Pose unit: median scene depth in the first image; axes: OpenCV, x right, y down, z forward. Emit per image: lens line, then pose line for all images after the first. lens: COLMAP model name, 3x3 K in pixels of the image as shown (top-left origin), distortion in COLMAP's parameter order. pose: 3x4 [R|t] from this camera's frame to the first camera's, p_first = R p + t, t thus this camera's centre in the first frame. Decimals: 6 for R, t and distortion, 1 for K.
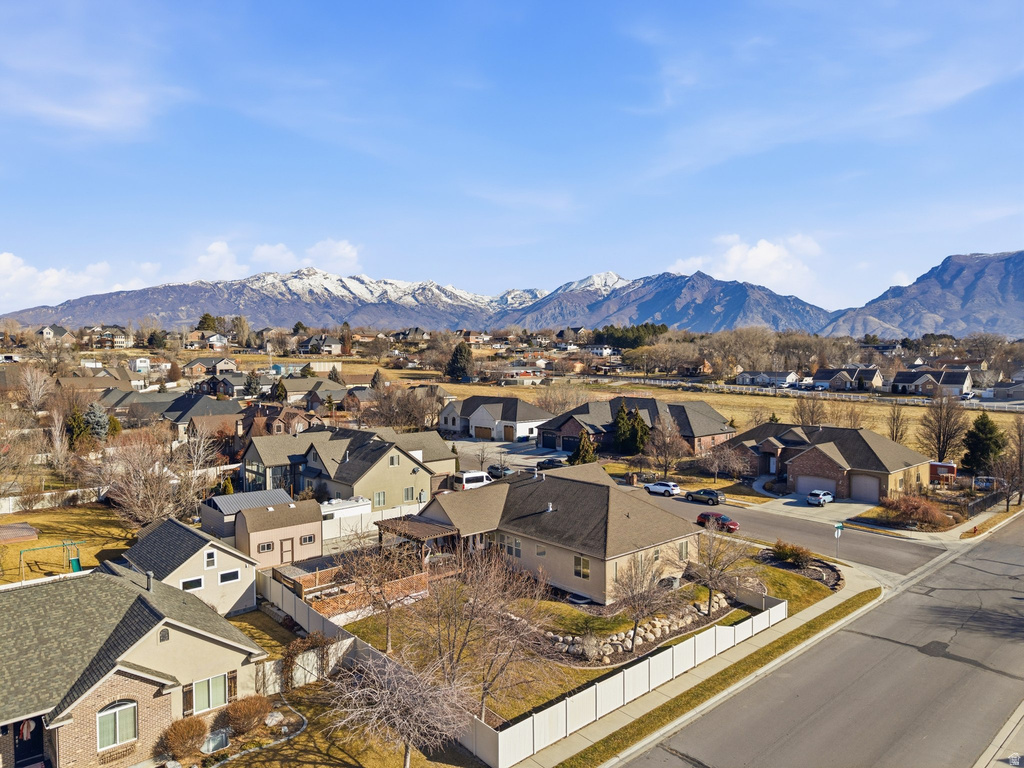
lens RADIAL K [[681.8, 0, 512.0], [0, 681.8, 384.0], [0, 0, 1]] dist [-0.005478, -0.006744]
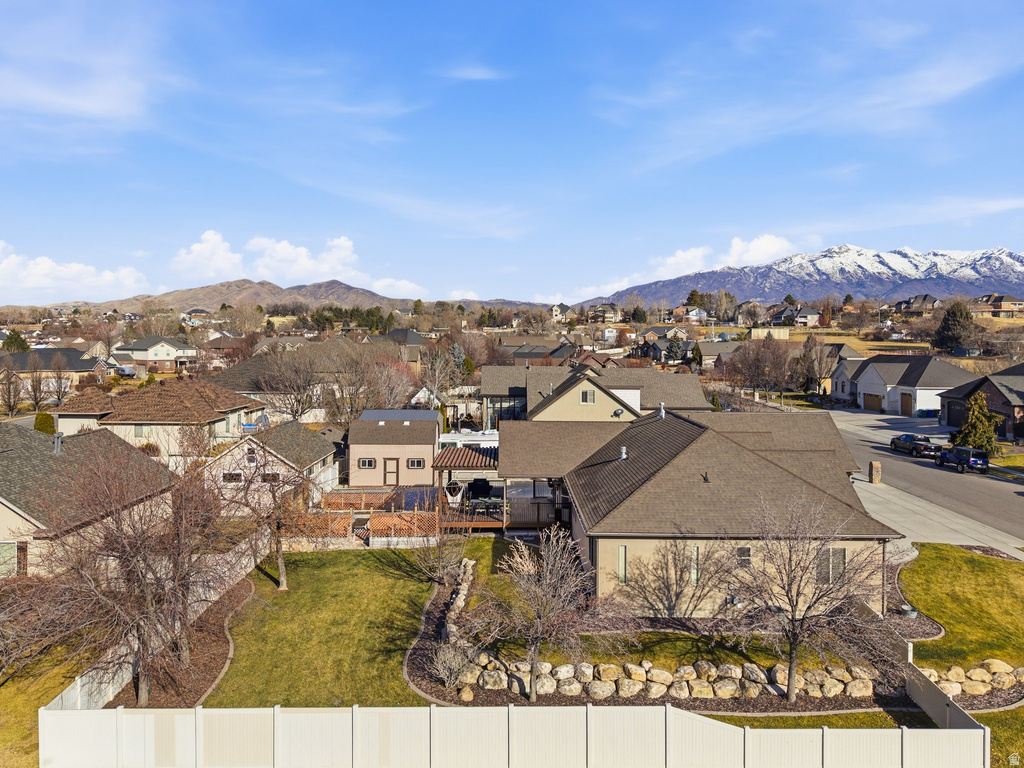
lens RADIAL K [[696.8, 0, 511.9], [0, 696.8, 331.9], [0, 0, 1]] dist [-0.002994, -0.003622]
pose [[0.734095, -0.004692, -0.679030, 0.060590], [-0.034067, 0.998462, -0.043729, 0.014320], [0.678192, 0.055234, 0.732807, 0.063718]]
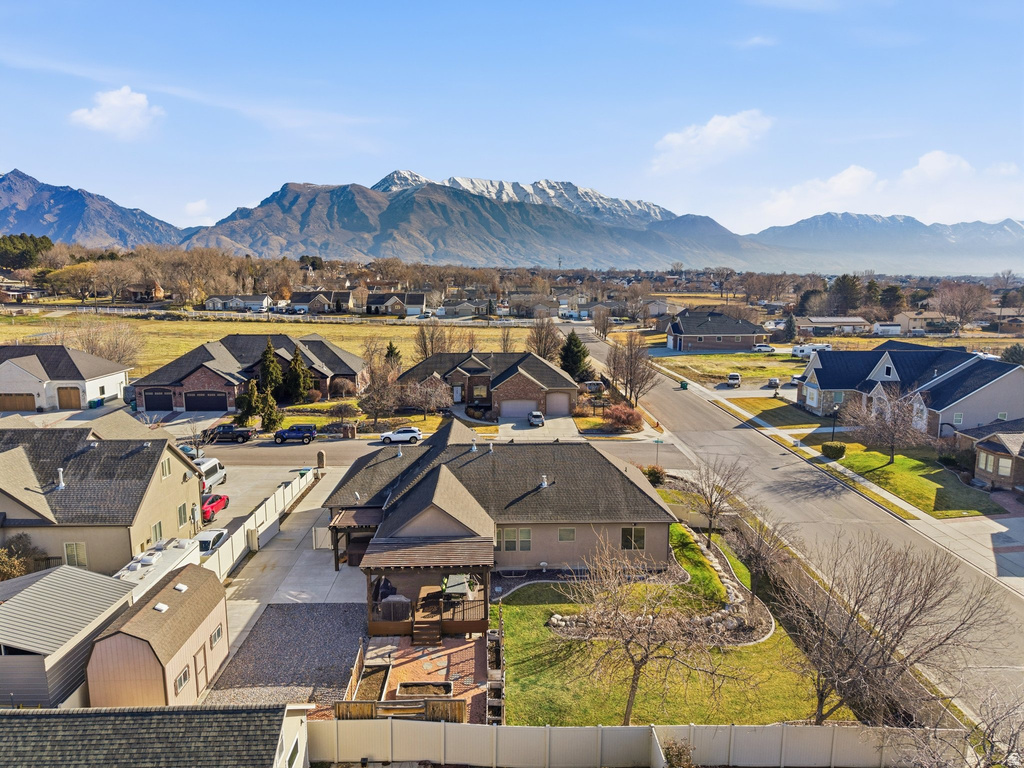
lens RADIAL K [[681.8, 0, 512.0], [0, 681.8, 384.0], [0, 0, 1]] dist [-0.005478, -0.006744]
pose [[0.624948, -0.117377, 0.771792, -0.082996], [0.025369, 0.991163, 0.130197, -0.006329], [-0.780254, -0.061787, 0.622404, 0.073485]]
